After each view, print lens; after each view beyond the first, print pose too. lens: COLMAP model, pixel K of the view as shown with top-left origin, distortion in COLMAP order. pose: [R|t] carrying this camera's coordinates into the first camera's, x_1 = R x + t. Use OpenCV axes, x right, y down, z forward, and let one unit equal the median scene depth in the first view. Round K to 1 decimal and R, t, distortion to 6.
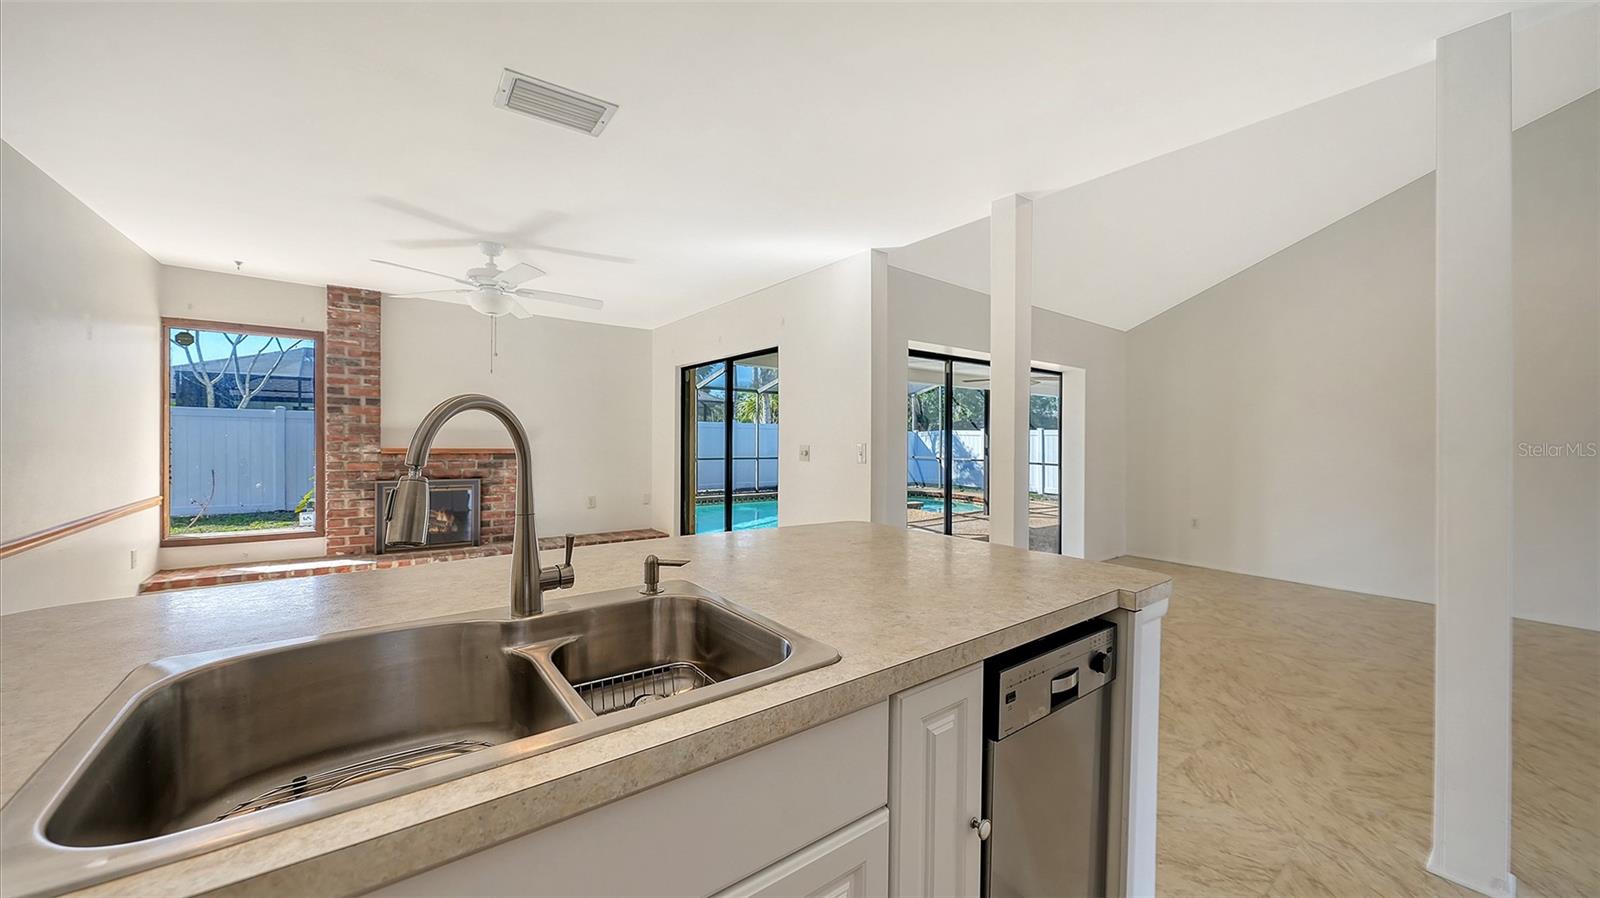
lens RADIAL K [[567.3, 0, 794.9], [0, 567.3, 439.6], [0, 0, 1]] dist [-0.009706, -0.000084]
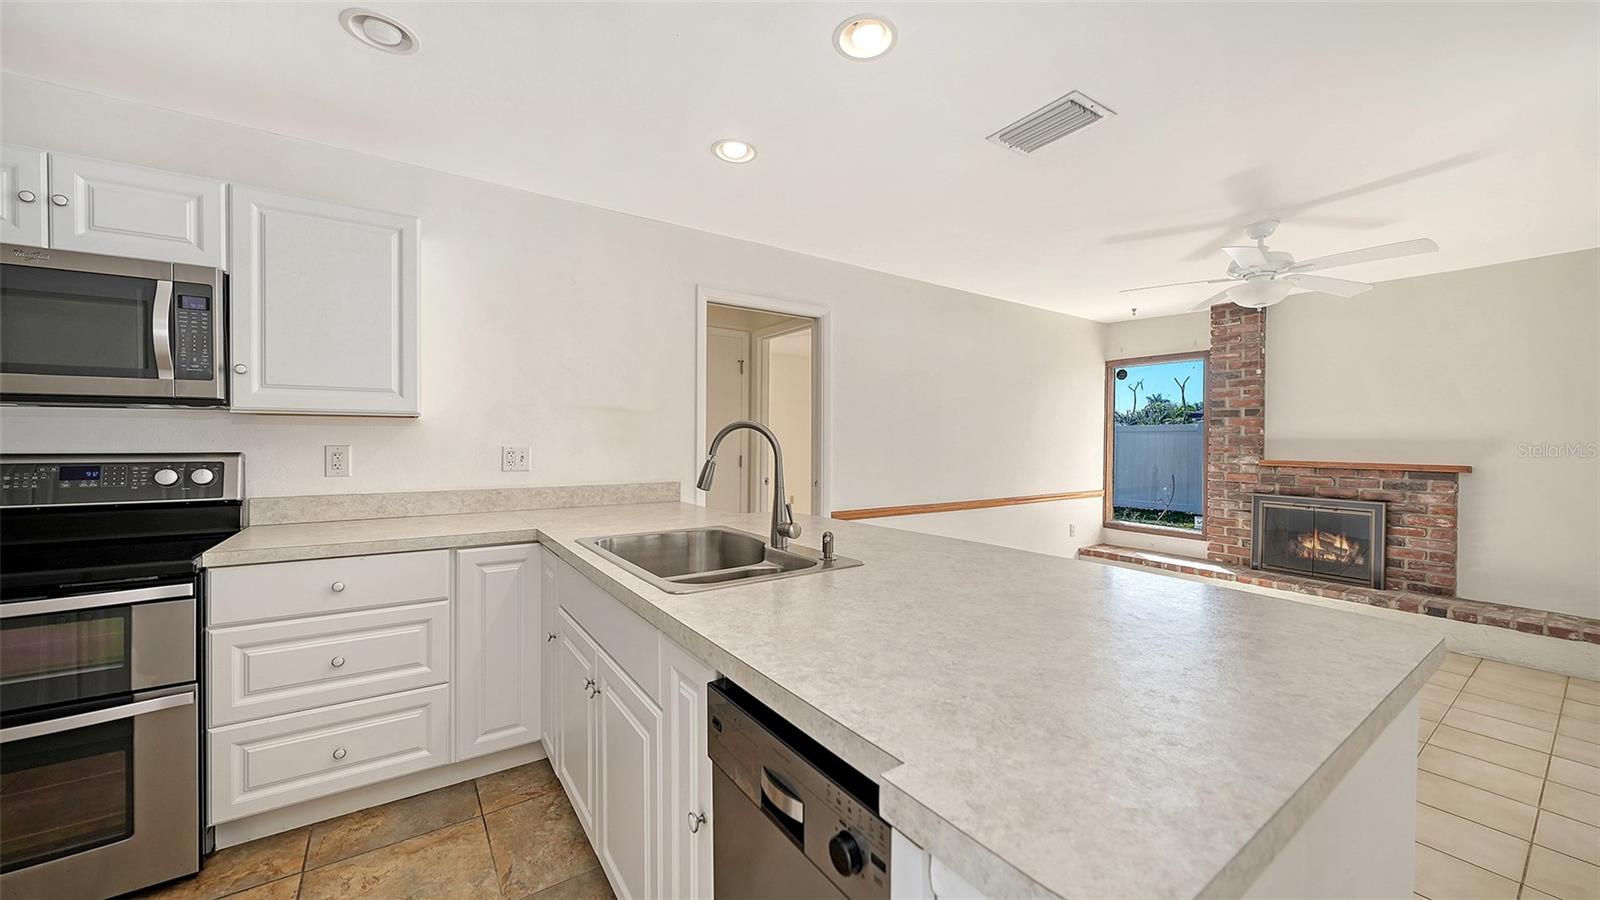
lens RADIAL K [[576.6, 0, 800.0], [0, 576.6, 450.0], [0, 0, 1]] dist [-0.002094, 0.000050]
pose [[-0.031902, 0.003415, -0.999485, 0.280941], [-0.011026, 0.999932, 0.003768, 0.003112], [0.999430, 0.011140, -0.031862, 0.252114]]
